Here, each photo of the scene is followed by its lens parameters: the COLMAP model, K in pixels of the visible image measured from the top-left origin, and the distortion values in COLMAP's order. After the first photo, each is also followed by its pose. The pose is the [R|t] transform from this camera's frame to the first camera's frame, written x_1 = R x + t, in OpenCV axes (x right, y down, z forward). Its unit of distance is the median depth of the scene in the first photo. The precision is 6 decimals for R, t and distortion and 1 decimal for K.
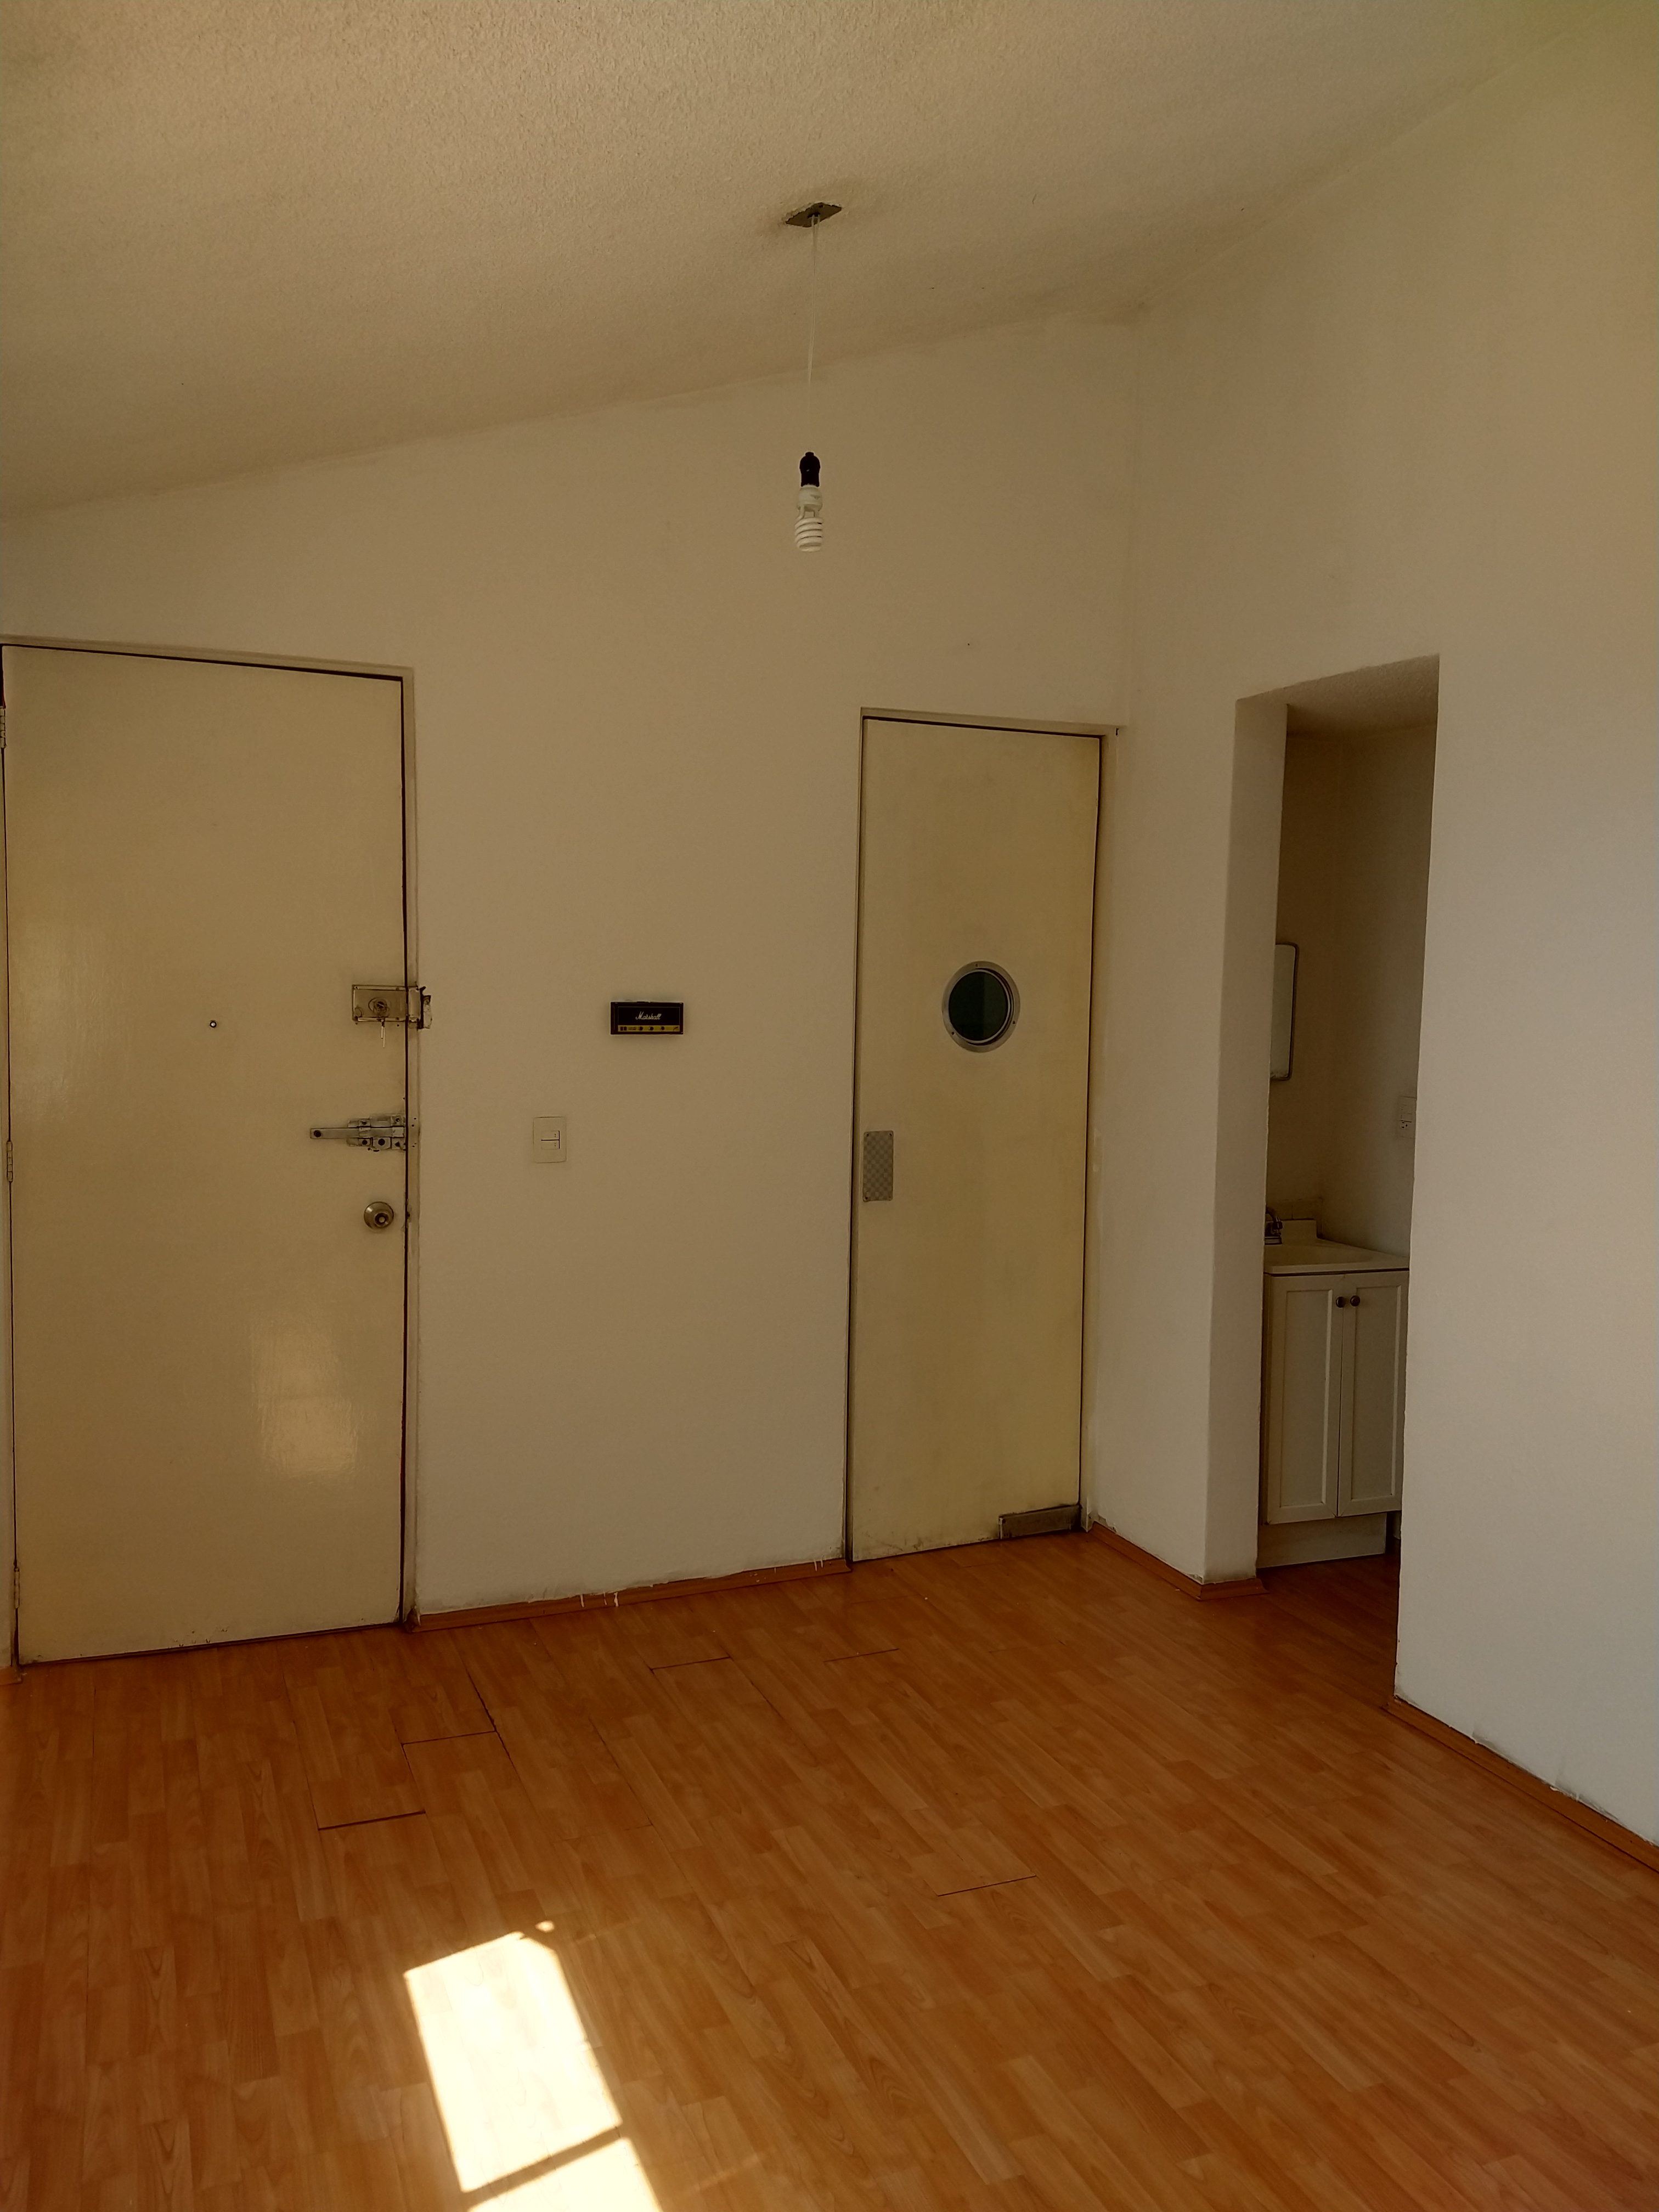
lens RADIAL K [[1719.7, 0, 826.2], [0, 1719.7, 1101.2], [0, 0, 1]] dist [0.100689, -0.169518]
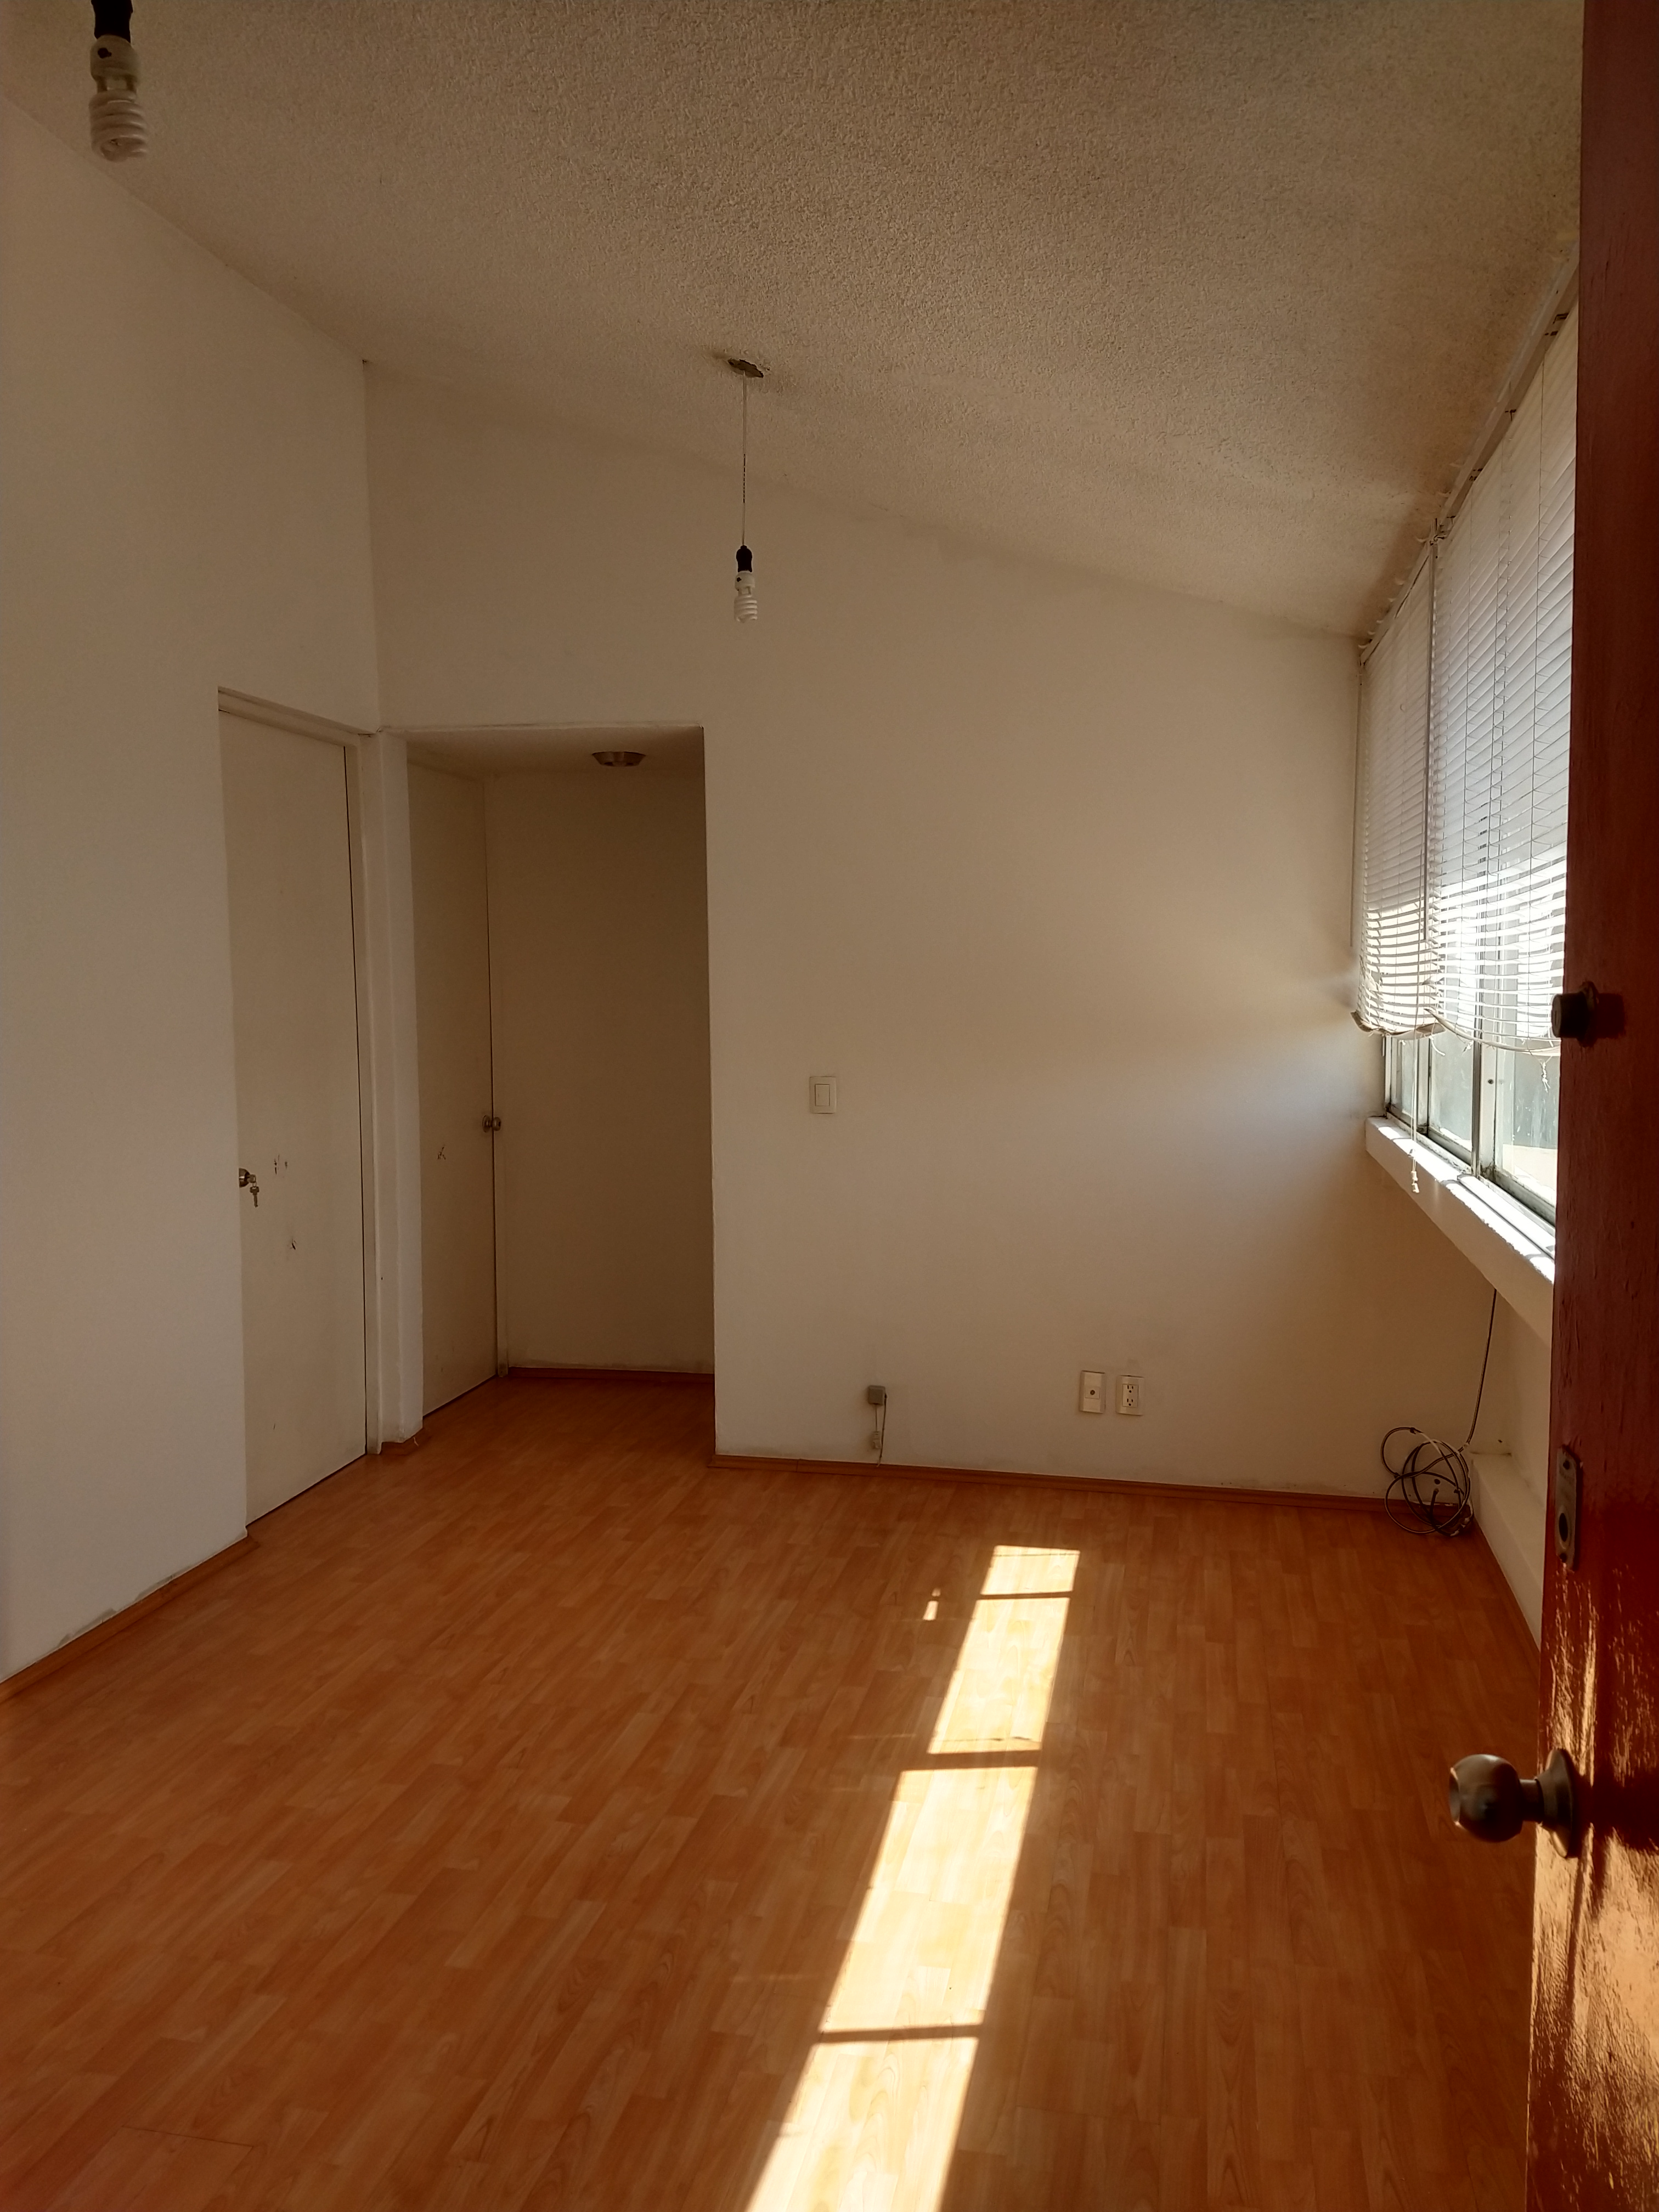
lens RADIAL K [[1698.2, 0, 825.8], [0, 1698.2, 1107.6], [0, 0, 1]] dist [0.191548, -0.342548]
pose [[-0.826008, -0.059184, 0.560542, -0.635156], [0.032456, 0.987828, 0.152124, -0.118843], [-0.562723, 0.143848, -0.814034, 1.657162]]
